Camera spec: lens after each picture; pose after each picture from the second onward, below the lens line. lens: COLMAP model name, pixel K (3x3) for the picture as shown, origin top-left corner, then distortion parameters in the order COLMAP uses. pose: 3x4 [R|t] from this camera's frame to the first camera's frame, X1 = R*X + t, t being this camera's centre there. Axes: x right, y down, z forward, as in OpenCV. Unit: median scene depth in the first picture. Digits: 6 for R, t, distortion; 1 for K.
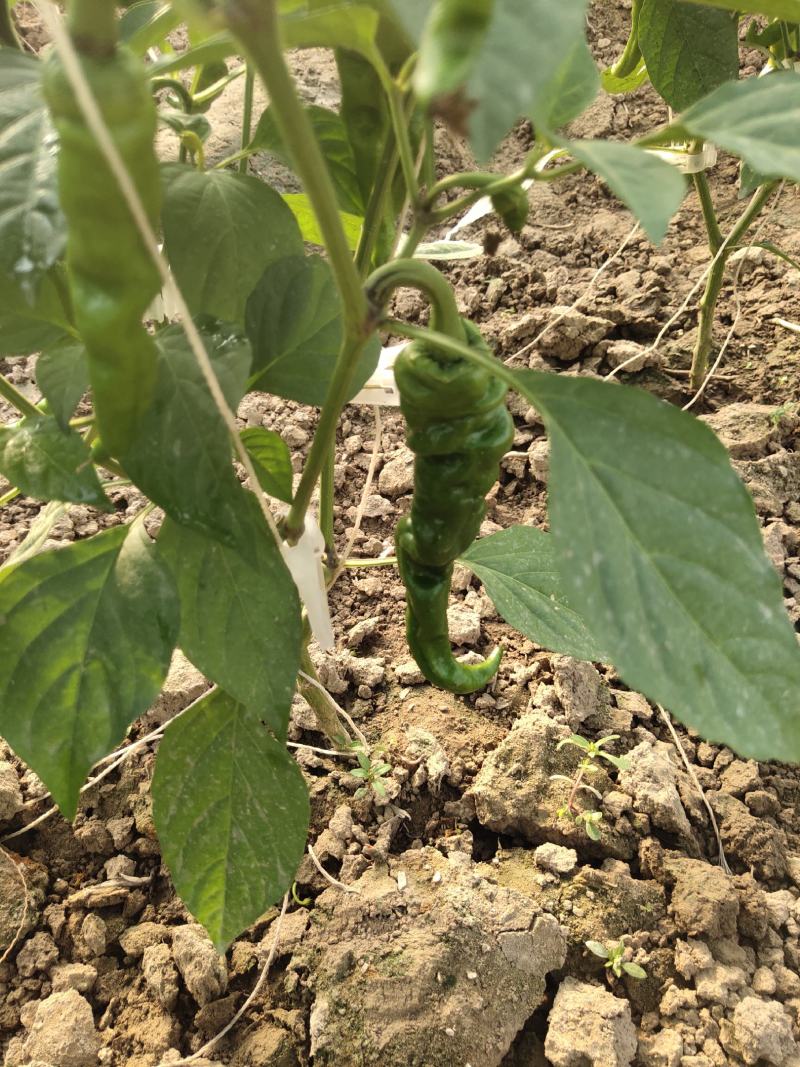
lens RADIAL K [[856.6, 0, 406.2], [0, 856.6, 530.8], [0, 0, 1]] dist [-0.021364, 0.001663]
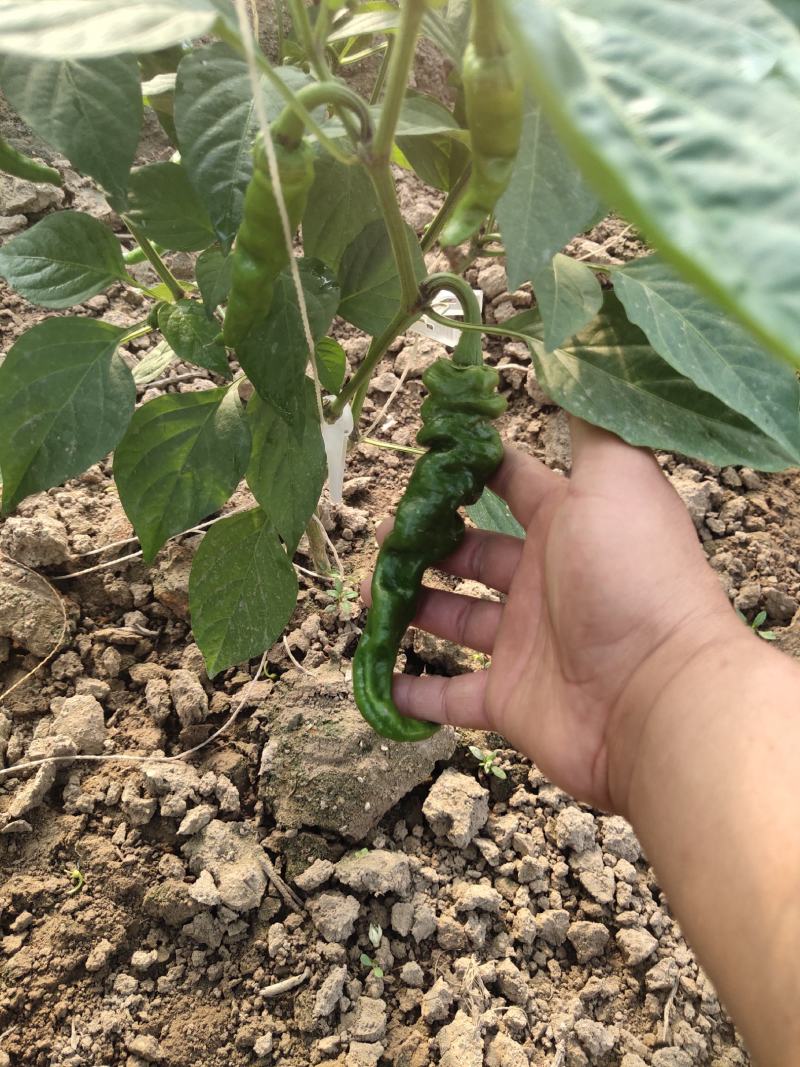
lens RADIAL K [[856.6, 0, 396.8], [0, 856.6, 531.6], [0, 0, 1]] dist [-0.021364, 0.001663]
pose [[0.970898, 0.236236, 0.039368, -0.036746], [-0.239494, 0.957911, 0.158269, -0.036485], [-0.000322, -0.163091, 0.986611, -0.281669]]
